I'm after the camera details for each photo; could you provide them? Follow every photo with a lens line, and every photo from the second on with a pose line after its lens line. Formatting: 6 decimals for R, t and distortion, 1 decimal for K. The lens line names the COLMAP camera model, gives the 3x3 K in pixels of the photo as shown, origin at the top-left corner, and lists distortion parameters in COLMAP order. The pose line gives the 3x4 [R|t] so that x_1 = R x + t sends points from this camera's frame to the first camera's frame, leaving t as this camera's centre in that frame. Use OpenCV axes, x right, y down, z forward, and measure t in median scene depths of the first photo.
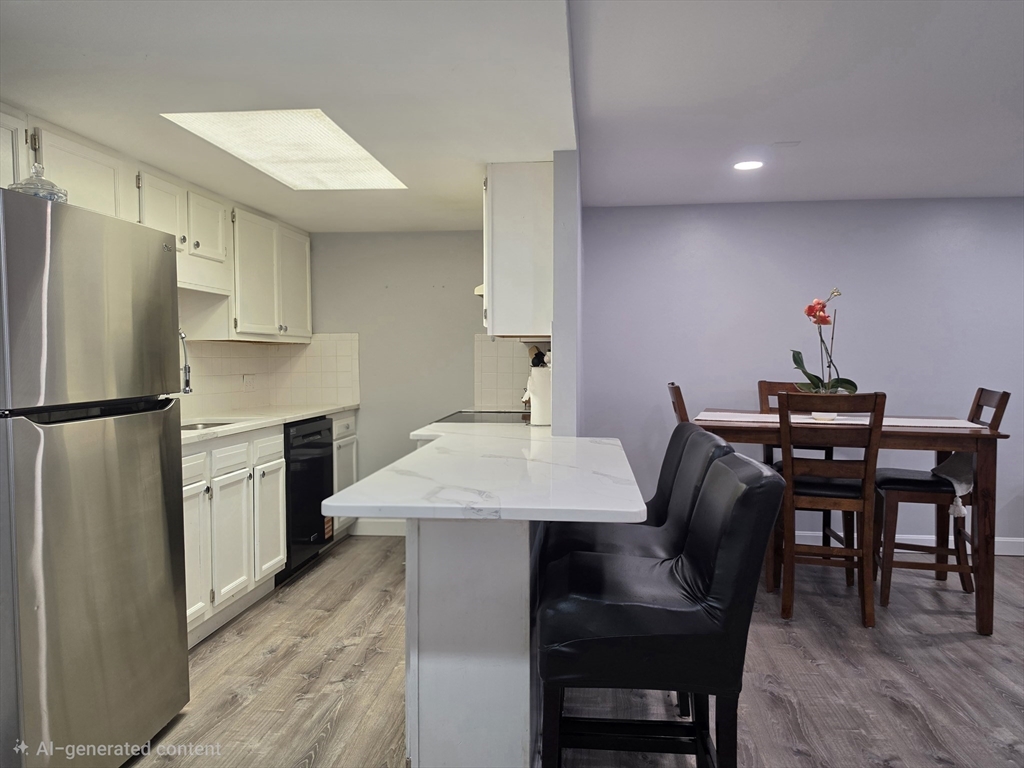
lens RADIAL K [[723.0, 0, 534.0], [0, 723.0, 383.1], [0, 0, 1]] dist [-0.001551, -0.003035]
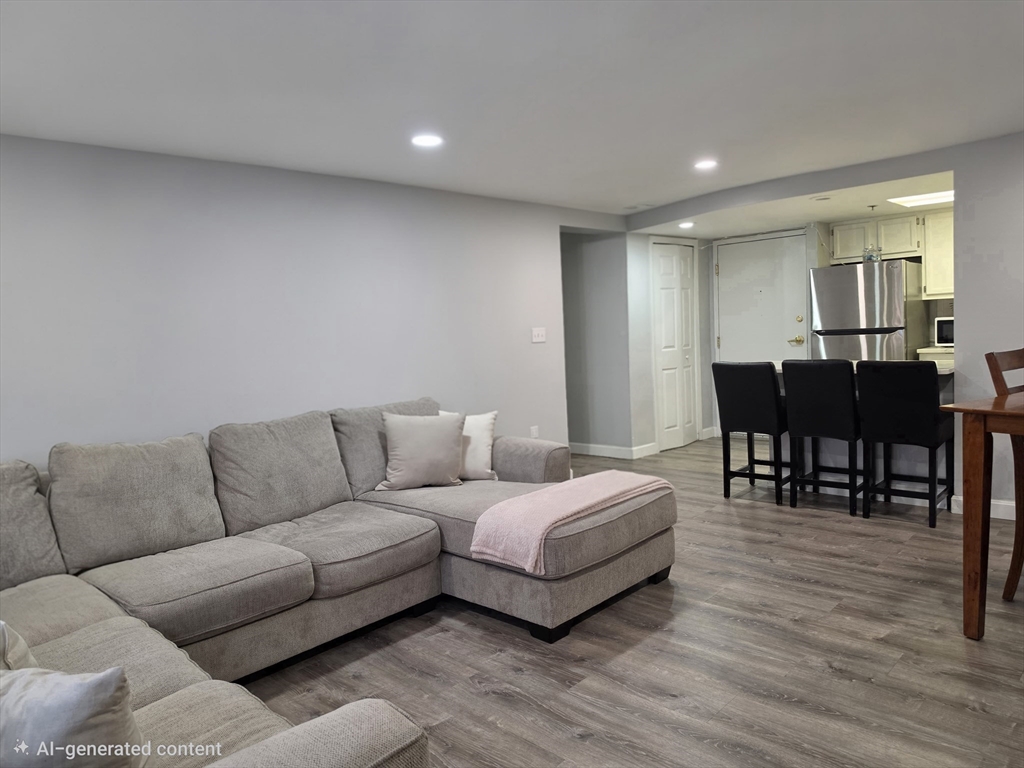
lens RADIAL K [[705.4, 0, 516.8], [0, 705.4, 384.0], [0, 0, 1]] dist [0.135147, -0.225941]
pose [[-0.608003, 0.093085, -0.788459, 1.721747], [0.014160, 0.994216, 0.106457, -0.056206], [0.793809, 0.053561, -0.605805, 1.149812]]
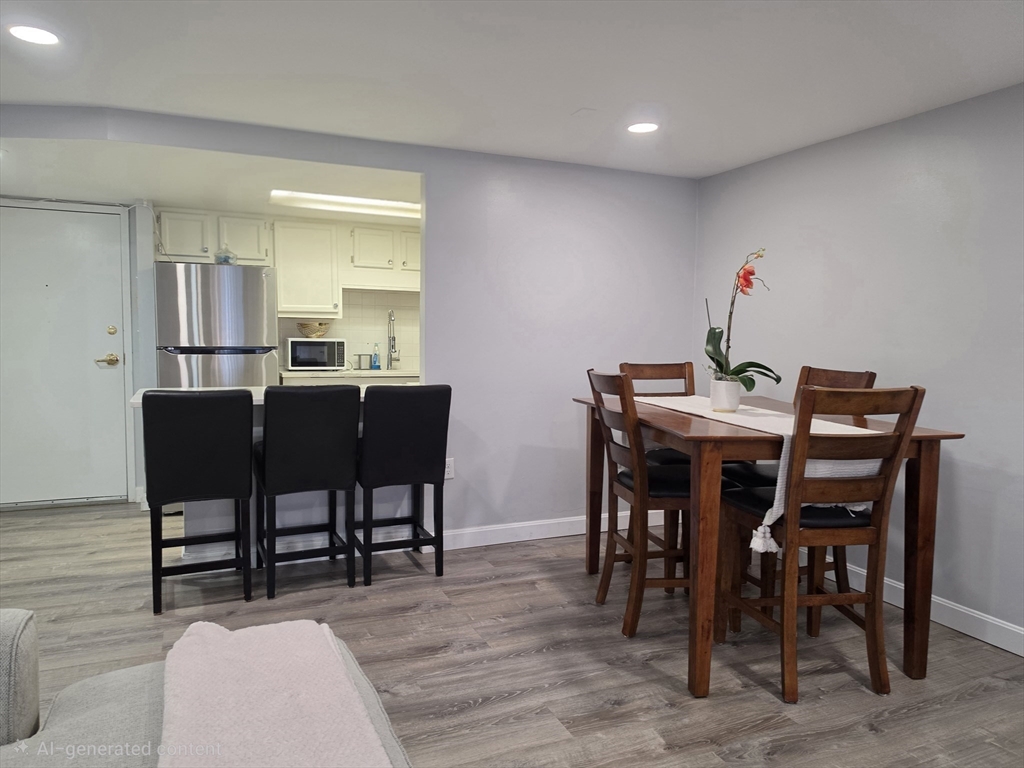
lens RADIAL K [[705.4, 0, 516.8], [0, 705.4, 384.0], [0, 0, 1]] dist [0.135147, -0.225941]
pose [[0.486433, 0.065126, -0.871287, 1.258670], [-0.048384, 0.997696, 0.047563, -0.007314], [0.872377, 0.019020, 0.488463, 0.490052]]
